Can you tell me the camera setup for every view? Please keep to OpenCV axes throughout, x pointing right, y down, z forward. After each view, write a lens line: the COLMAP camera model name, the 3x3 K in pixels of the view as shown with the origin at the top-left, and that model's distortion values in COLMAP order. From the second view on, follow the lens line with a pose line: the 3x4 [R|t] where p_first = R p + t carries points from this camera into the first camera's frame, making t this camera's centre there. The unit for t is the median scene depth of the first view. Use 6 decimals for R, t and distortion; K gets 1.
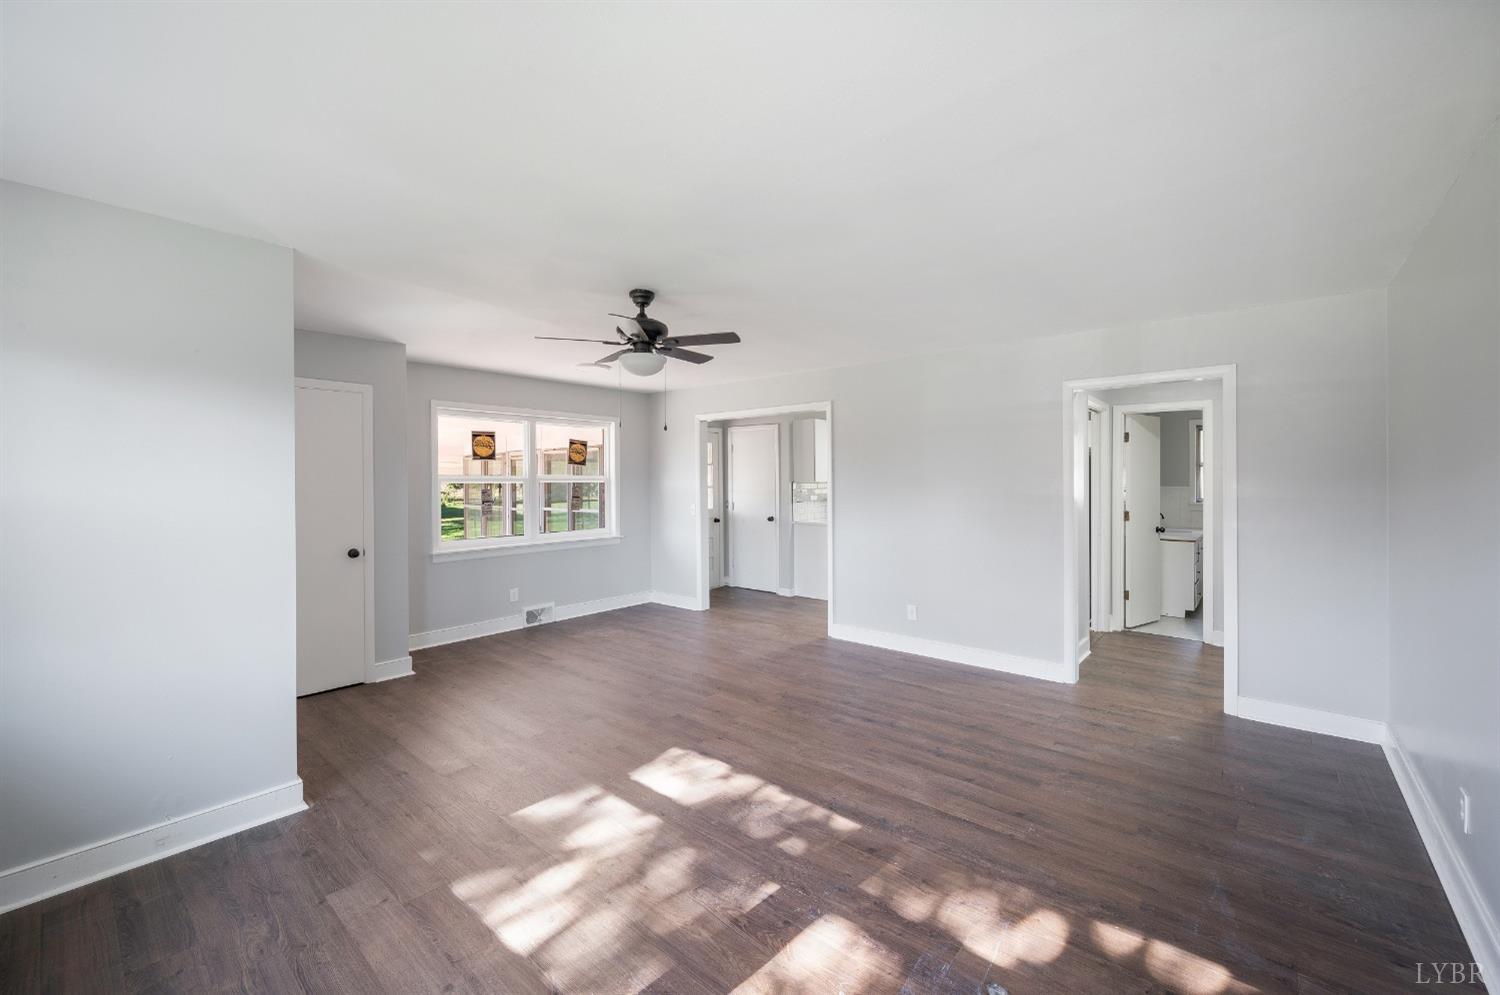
lens RADIAL K [[602.7, 0, 774.5], [0, 602.7, 479.7], [0, 0, 1]] dist [0.001478, -0.001616]
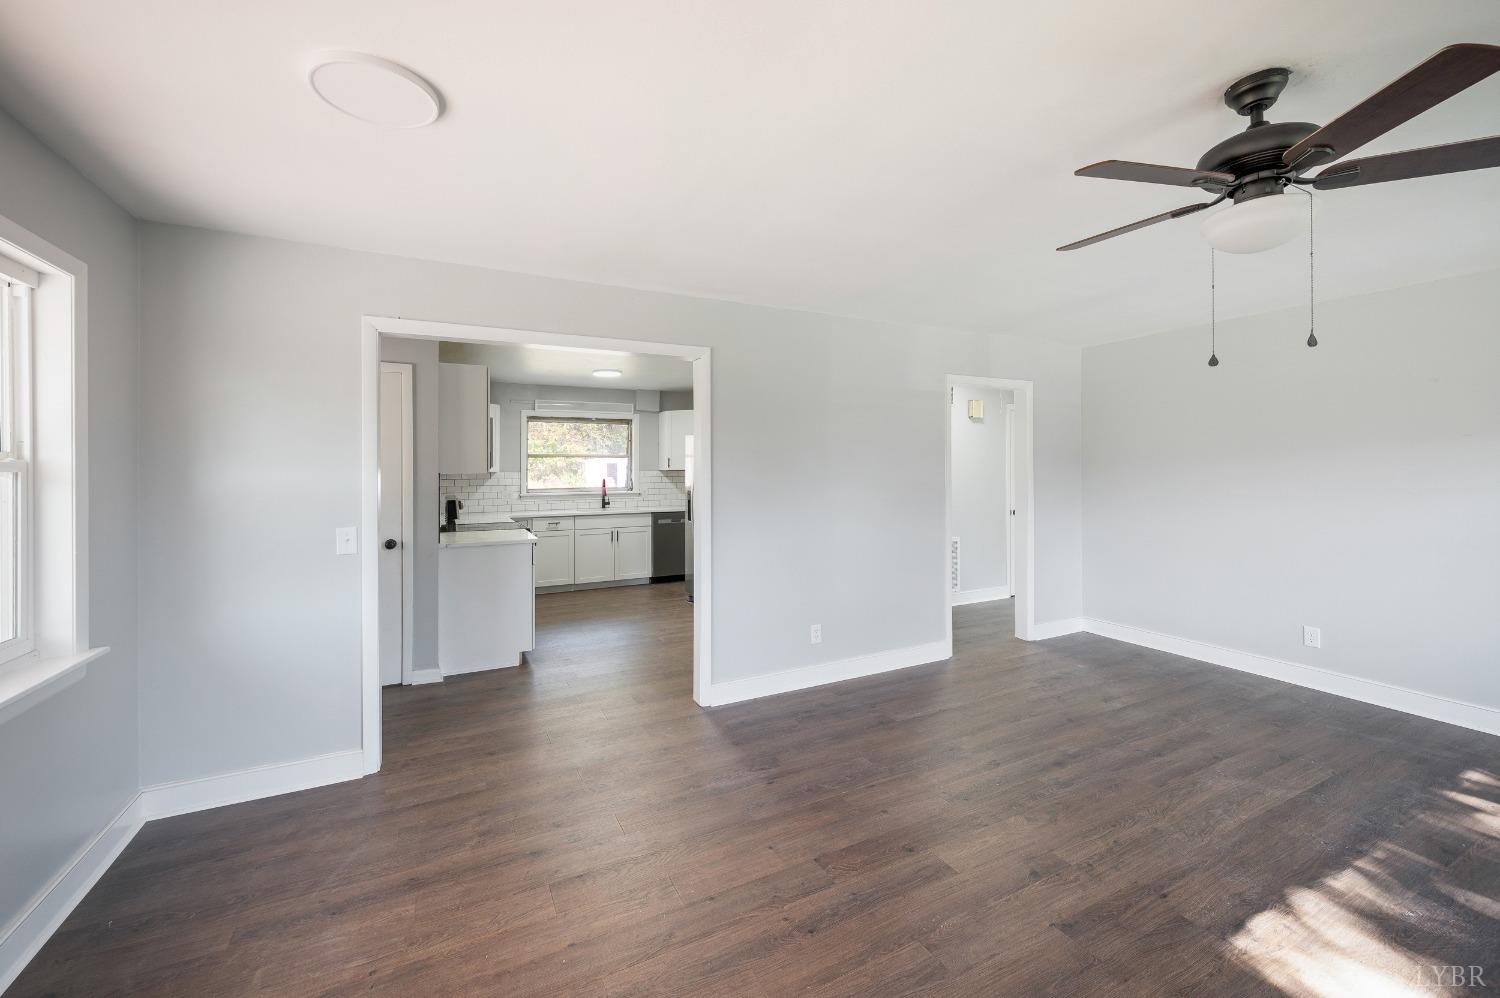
lens RADIAL K [[602.7, 0, 752.2], [0, 602.7, 468.0], [0, 0, 1]] dist [0.001478, -0.001616]
pose [[0.396467, 0.002239, 0.918046, -0.756931], [0.004305, 0.999981, -0.004298, 0.007436], [-0.918039, 0.005657, 0.396450, 1.076178]]
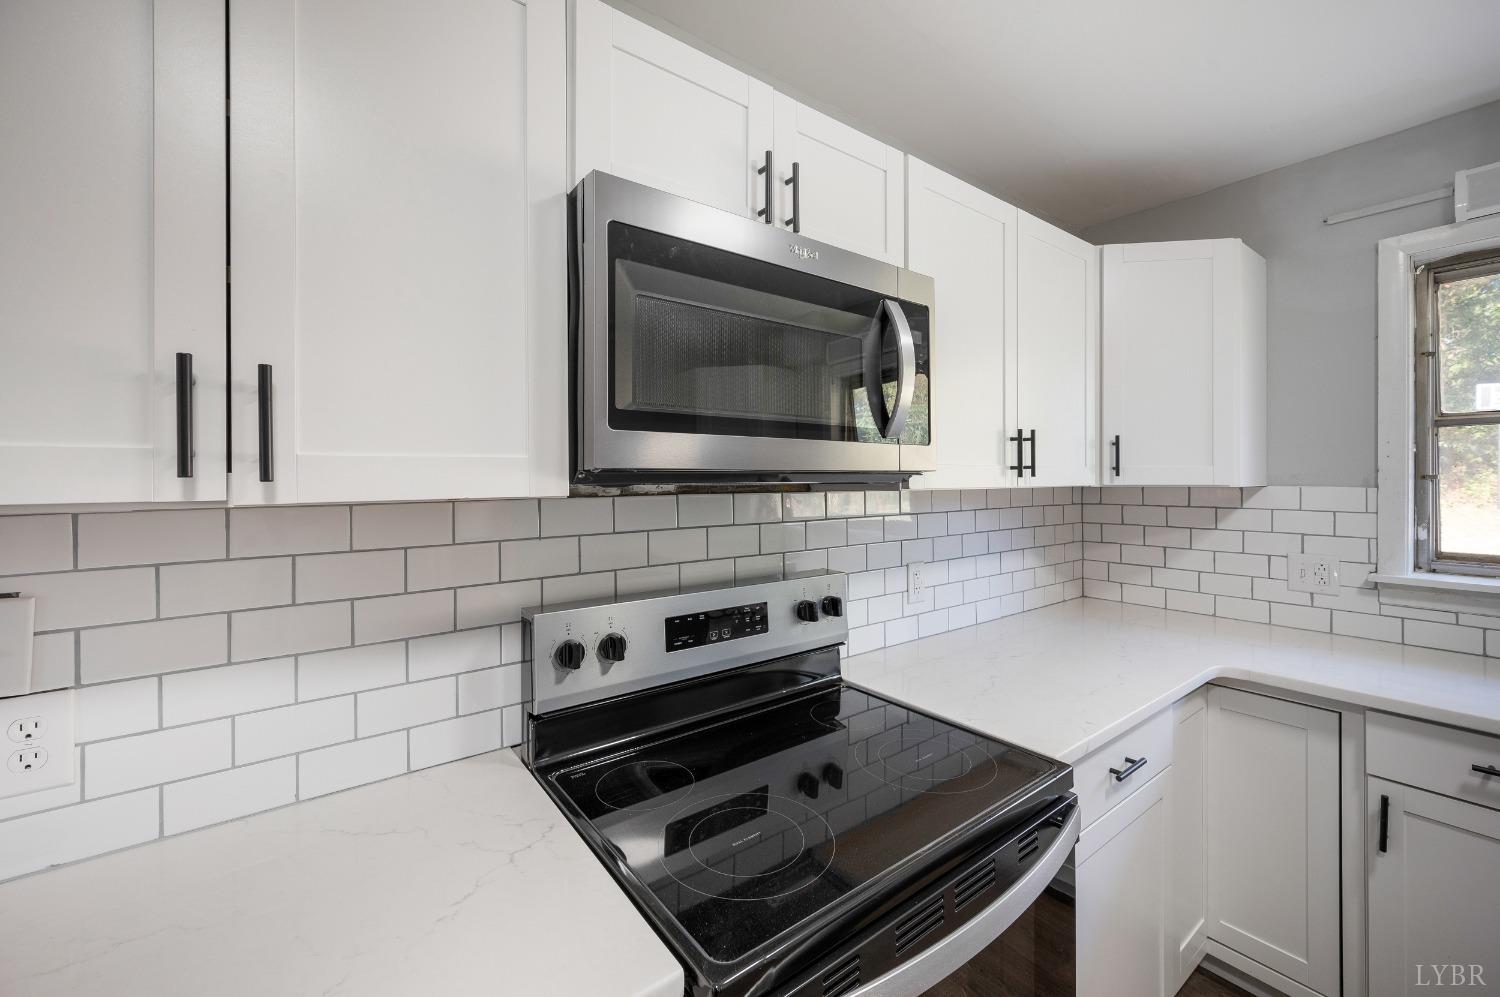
lens RADIAL K [[602.7, 0, 756.1], [0, 602.7, 473.4], [0, 0, 1]] dist [0.001478, -0.001616]
pose [[0.970511, -0.002417, -0.241044, 0.414302], [0.000926, 0.999980, -0.006298, 0.000266], [0.241055, 0.005889, 0.970494, 1.977614]]
